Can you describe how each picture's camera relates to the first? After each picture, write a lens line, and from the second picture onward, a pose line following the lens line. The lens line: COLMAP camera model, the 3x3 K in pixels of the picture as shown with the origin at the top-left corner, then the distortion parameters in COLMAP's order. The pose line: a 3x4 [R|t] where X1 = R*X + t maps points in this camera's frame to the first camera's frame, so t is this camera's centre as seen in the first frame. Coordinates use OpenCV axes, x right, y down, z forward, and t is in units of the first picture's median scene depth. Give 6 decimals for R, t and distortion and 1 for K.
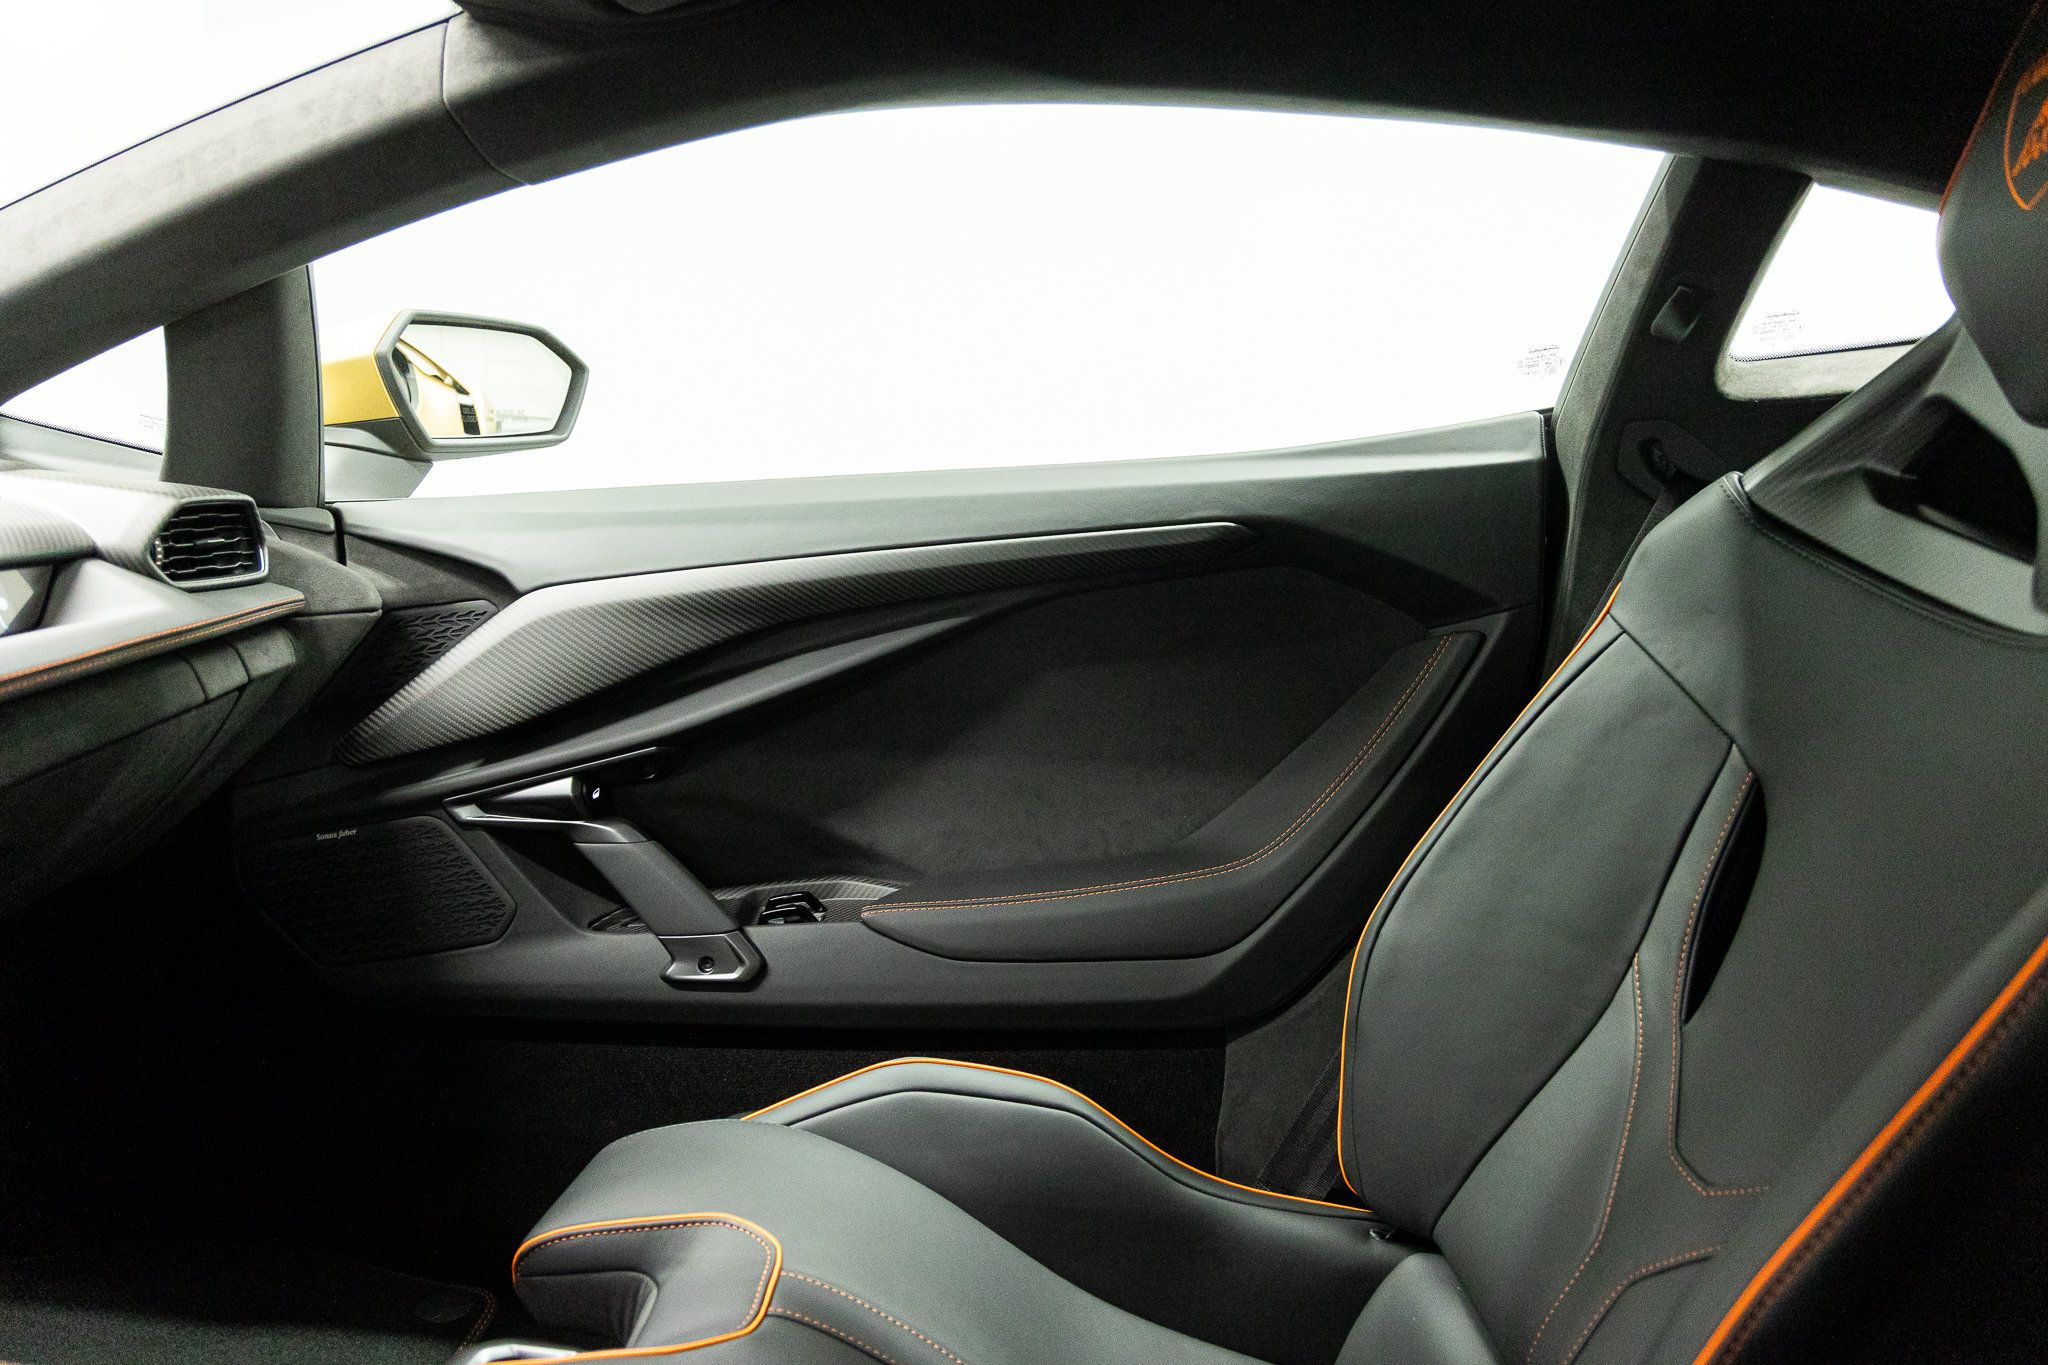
lens RADIAL K [[1371.4, 0, 1036.6], [0, 1371.4, 686.9], [0, 0, 1]] dist [0.000137, -0.001990]
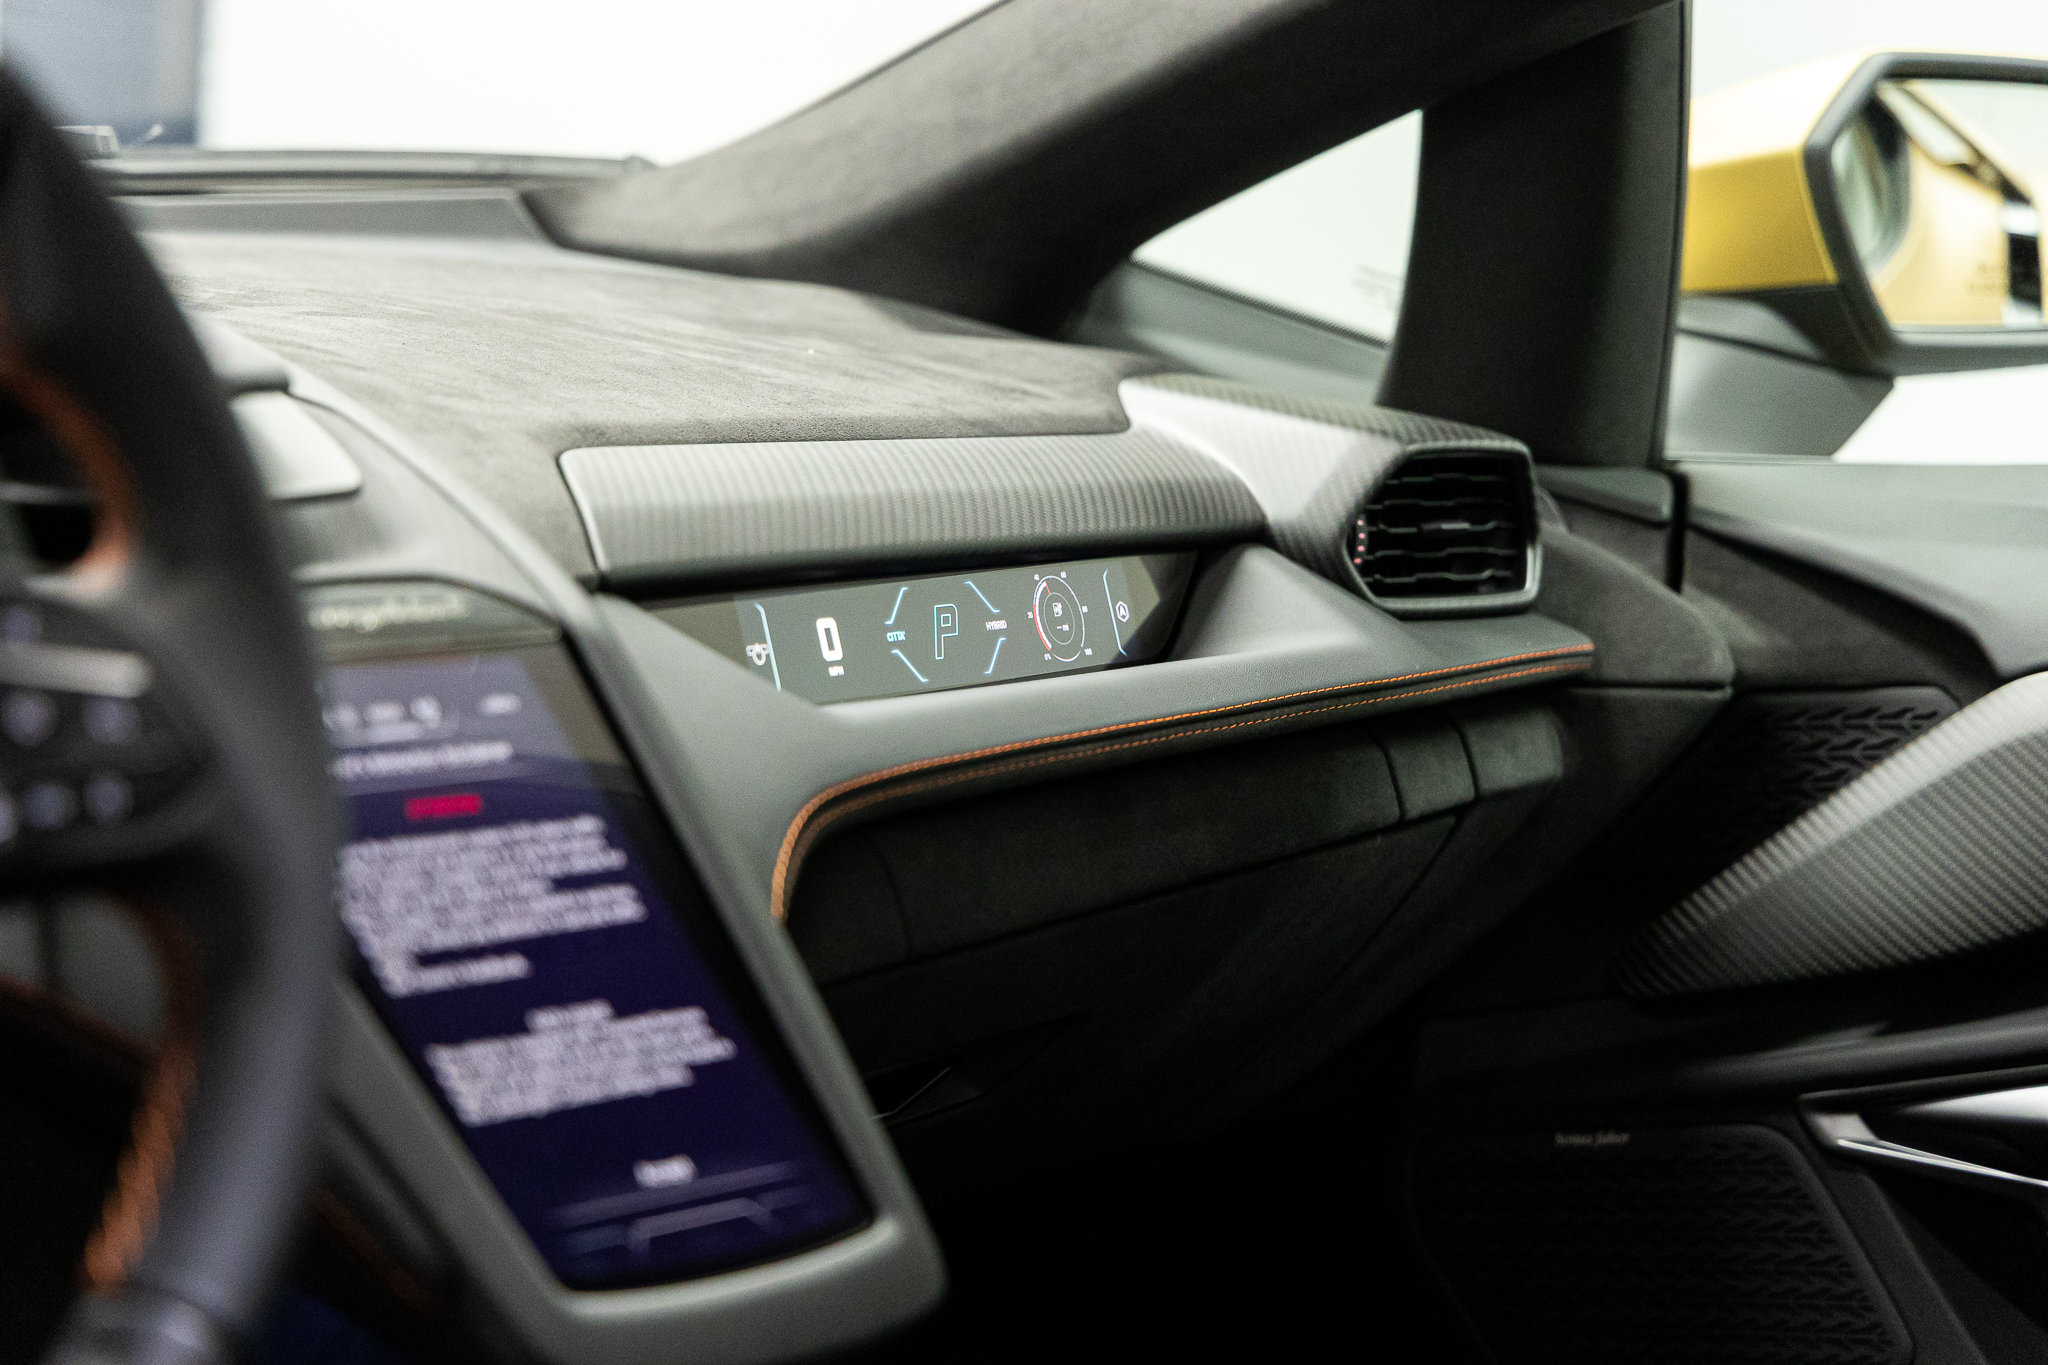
lens RADIAL K [[4809.2, 0, 1006.7], [0, 4809.2, 668.8], [0, 0, 1]] dist [-0.008419, 0.000000]
pose [[0.805658, 0.079625, -0.587006, 0.323324], [-0.132423, 0.990057, -0.047452, 0.053441], [0.577391, 0.115963, 0.808191, -0.539375]]
